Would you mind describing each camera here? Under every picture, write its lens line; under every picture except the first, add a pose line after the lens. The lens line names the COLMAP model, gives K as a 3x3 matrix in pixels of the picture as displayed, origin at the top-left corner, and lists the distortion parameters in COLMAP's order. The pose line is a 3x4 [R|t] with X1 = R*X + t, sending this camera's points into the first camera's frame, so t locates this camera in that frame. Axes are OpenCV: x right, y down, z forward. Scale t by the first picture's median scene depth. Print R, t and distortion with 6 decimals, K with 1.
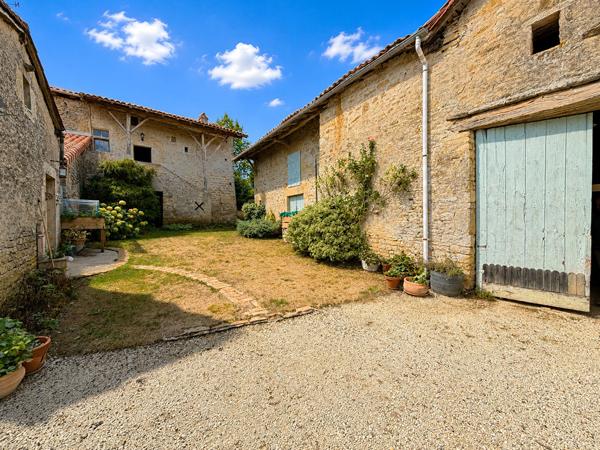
lens RADIAL K [[236.3, 0, 300.0], [0, 236.3, 225.0], [0, 0, 1]] dist [0.000105, -0.000044]
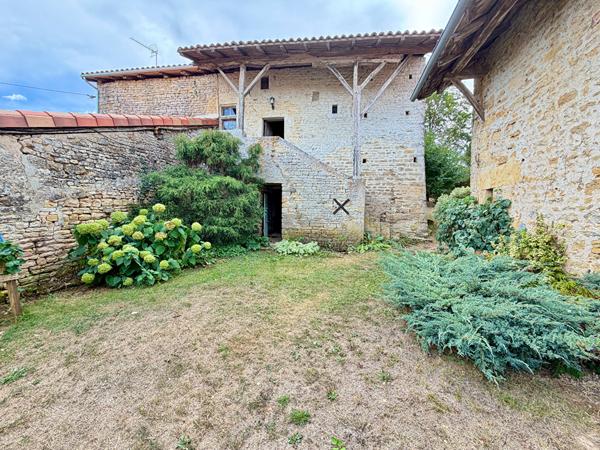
lens RADIAL K [[236.3, 0, 300.0], [0, 236.3, 225.0], [0, 0, 1]] dist [0.000105, -0.000044]
pose [[0.687023, 0.053186, -0.724686, -0.134458], [-0.030511, 0.998550, 0.044360, -0.073782], [0.725995, -0.008365, 0.687649, 0.711490]]
